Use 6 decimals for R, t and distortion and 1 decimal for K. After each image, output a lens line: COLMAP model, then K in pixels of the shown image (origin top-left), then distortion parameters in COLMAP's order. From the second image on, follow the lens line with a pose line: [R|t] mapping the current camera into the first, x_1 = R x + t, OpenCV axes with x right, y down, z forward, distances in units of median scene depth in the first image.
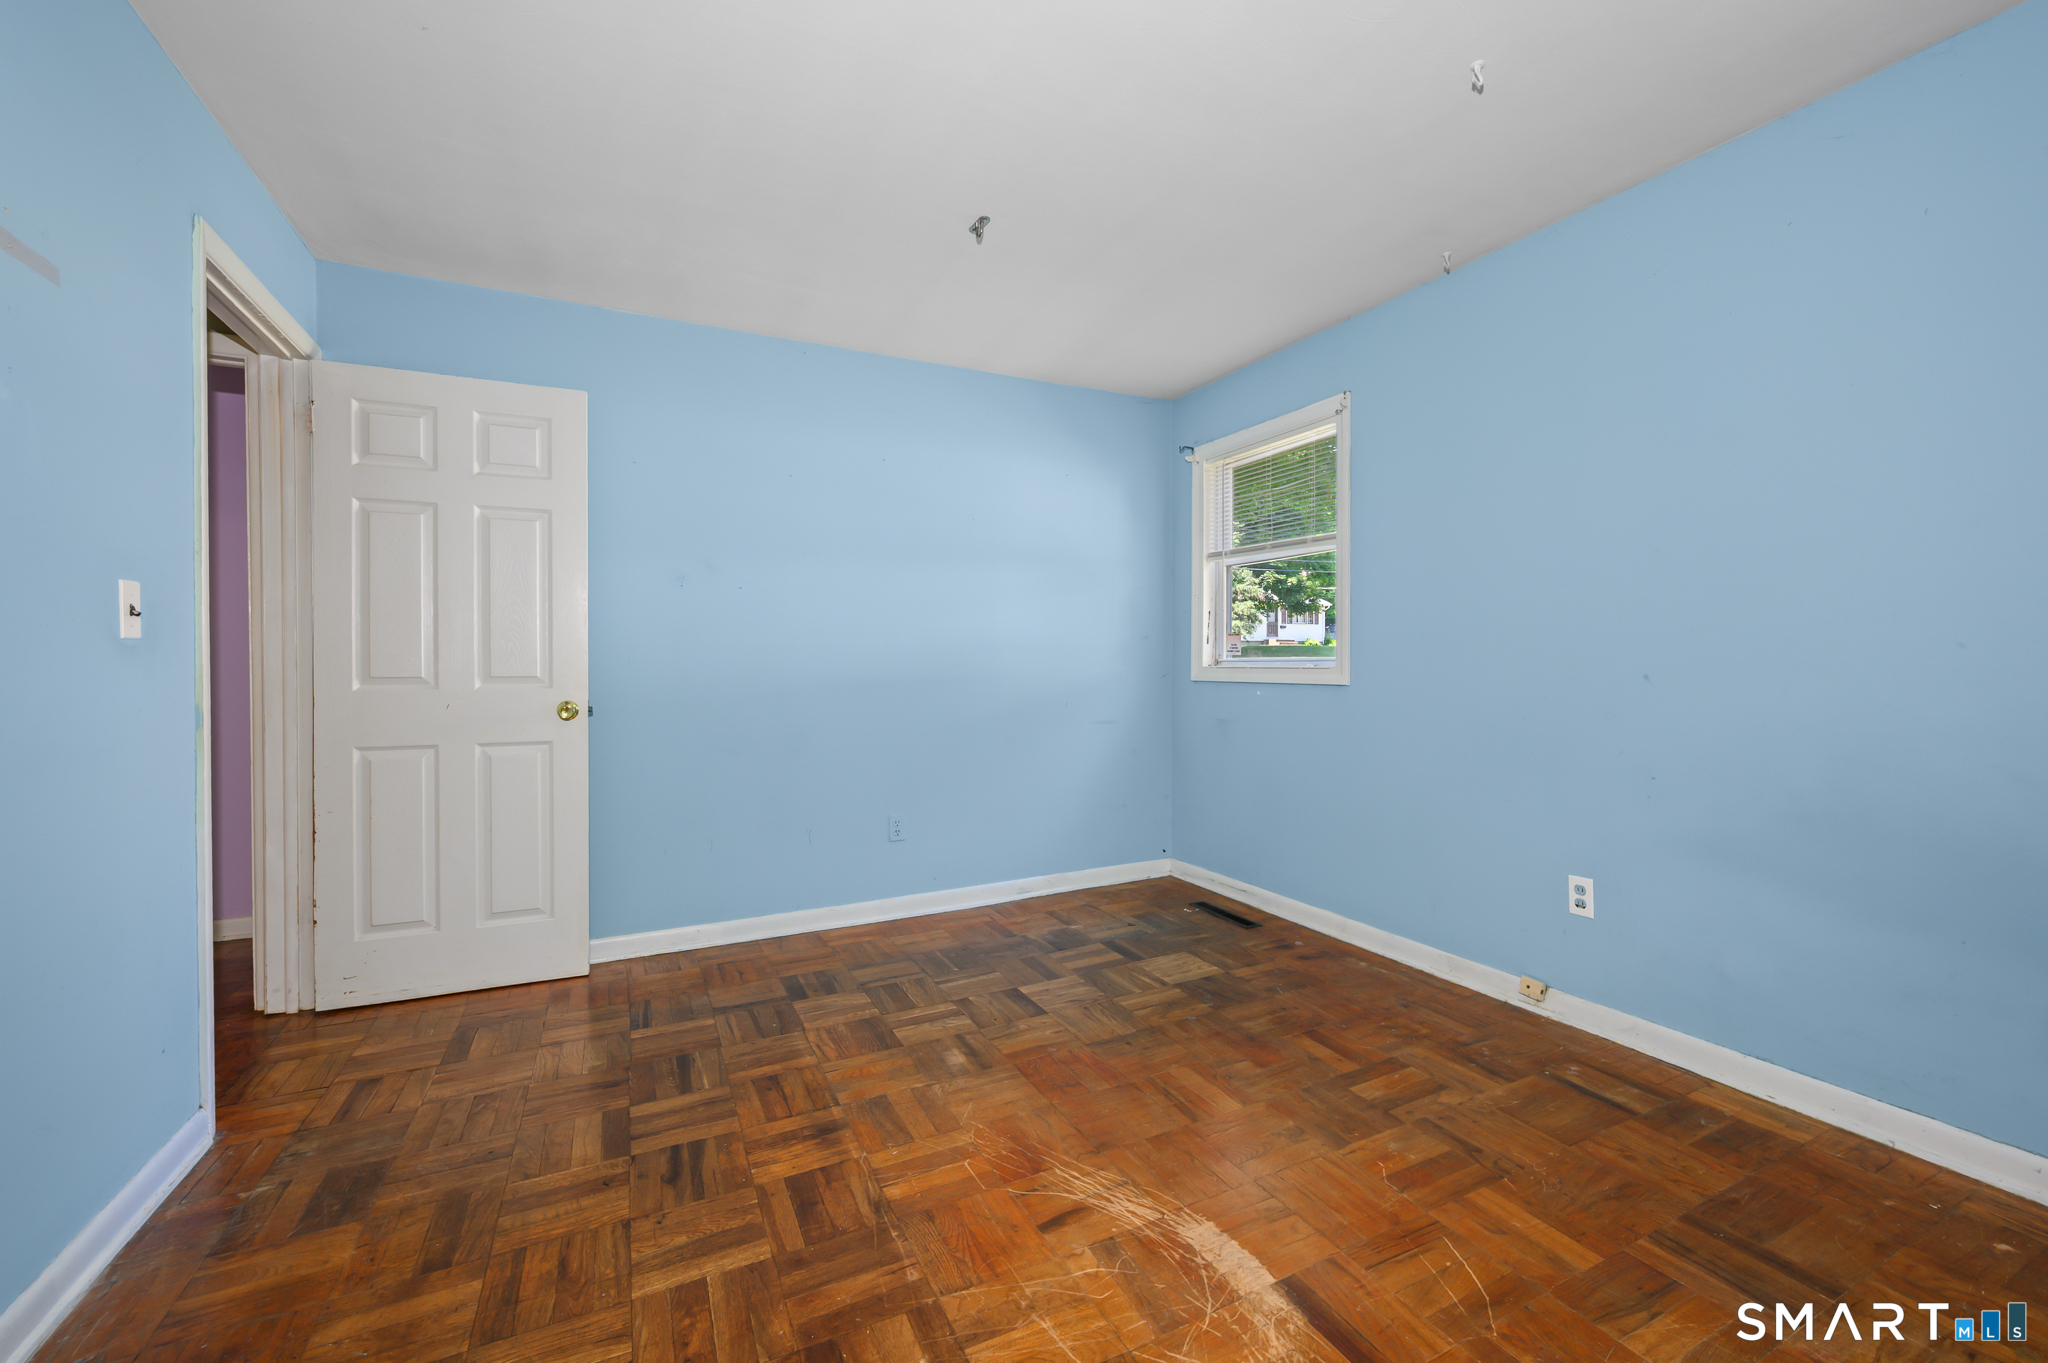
lens RADIAL K [[809.2, 0, 1031.9], [0, 809.2, 672.7], [0, 0, 1]] dist [-0.001711, -0.000056]
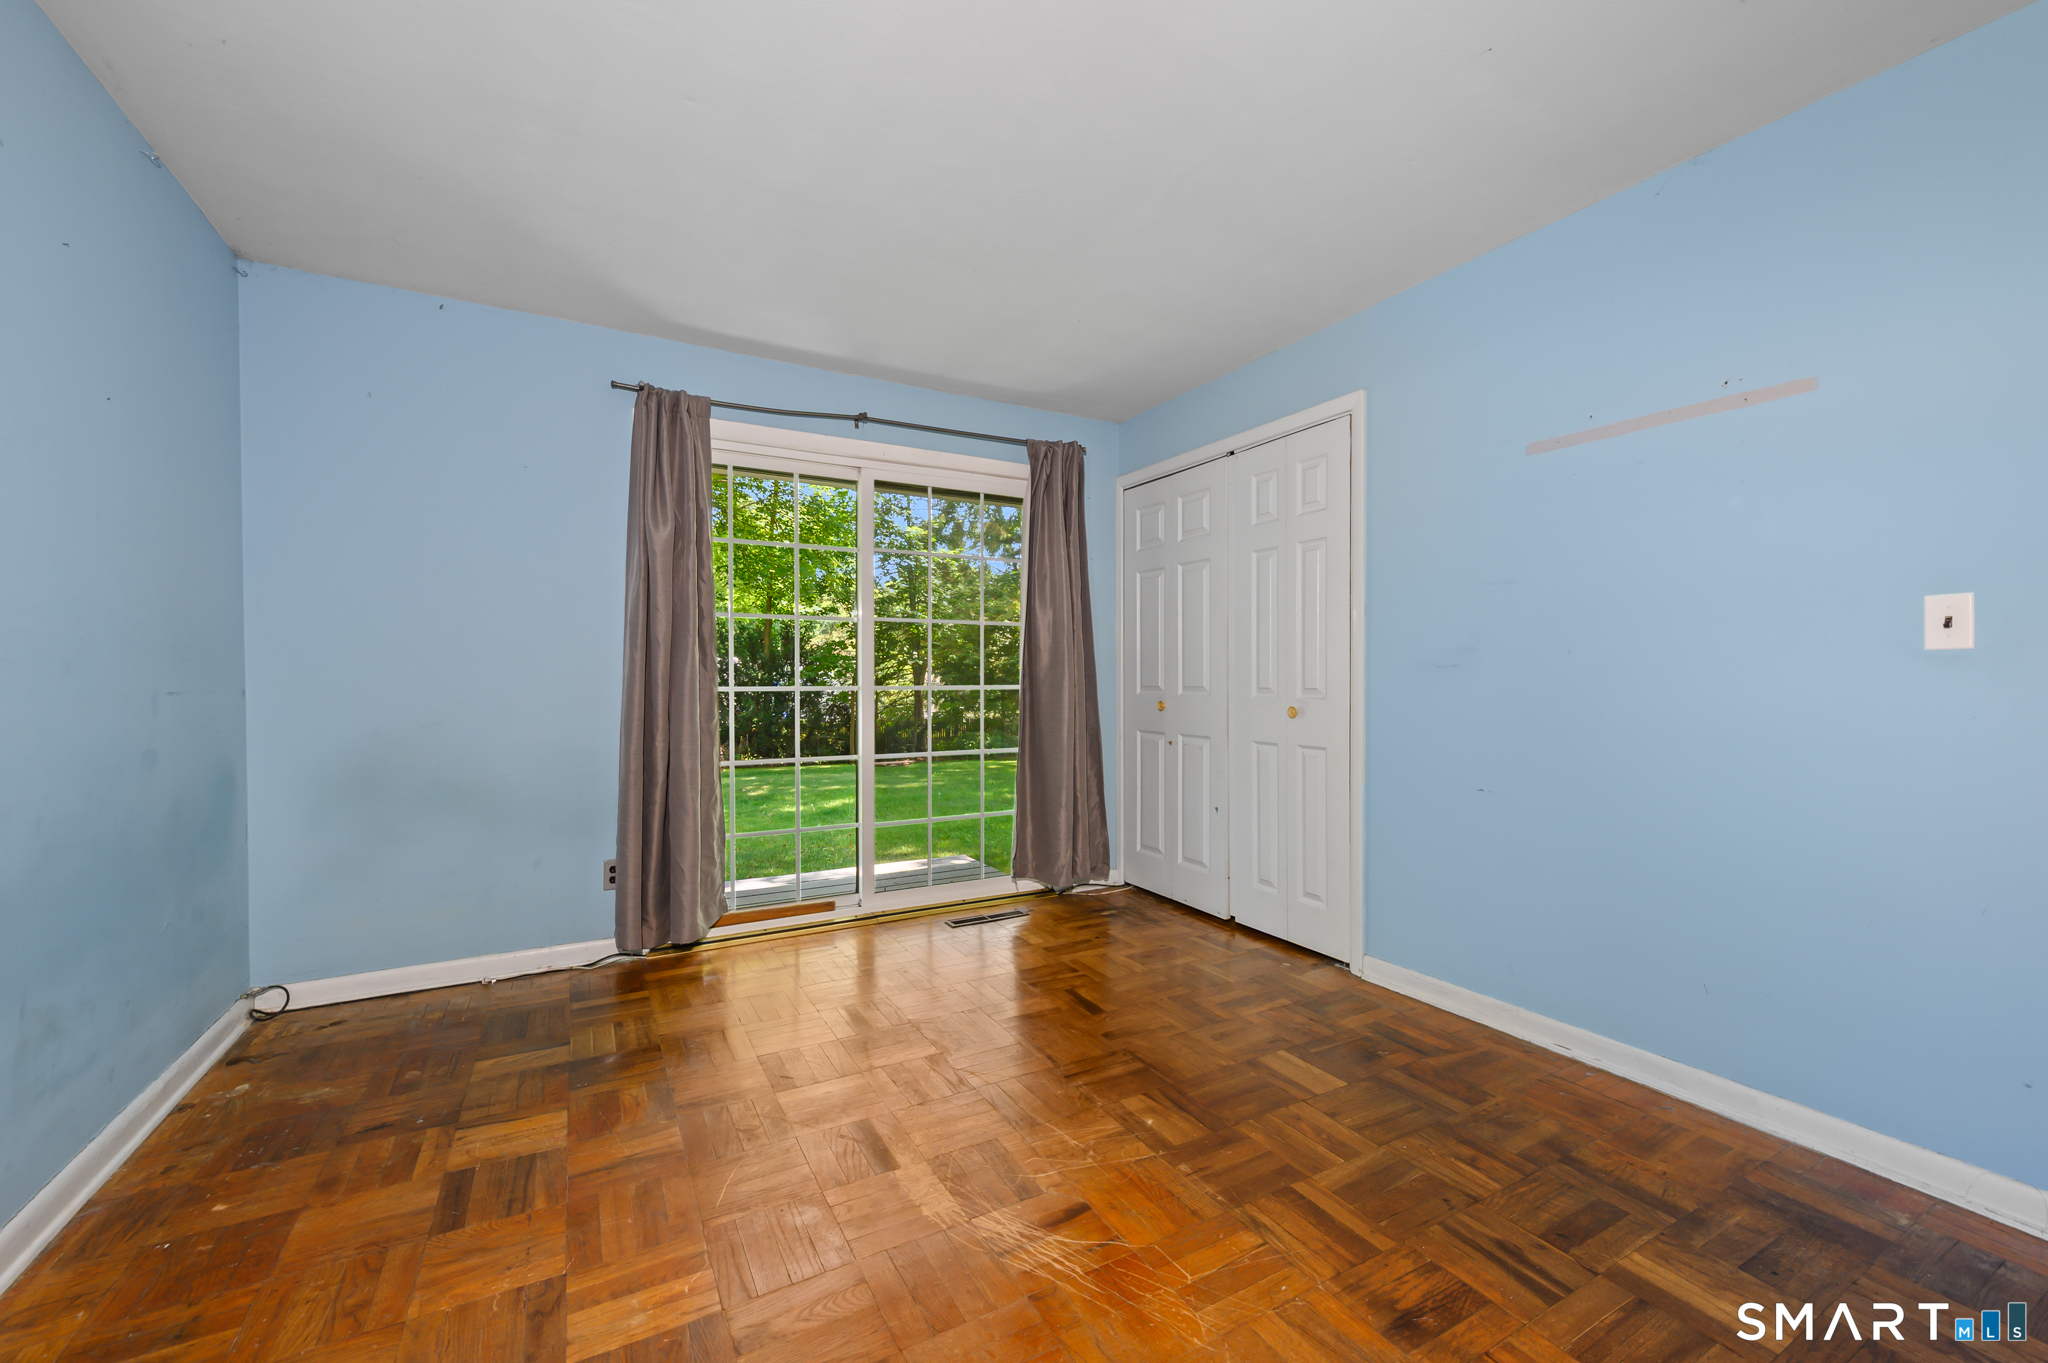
lens RADIAL K [[809.2, 0, 1031.9], [0, 809.2, 672.7], [0, 0, 1]] dist [-0.001711, -0.000056]
pose [[-0.998725, 0.003121, -0.050388, 0.132218], [0.002931, 0.999988, 0.003830, -0.018886], [0.050400, 0.003678, -0.998722, 2.003460]]
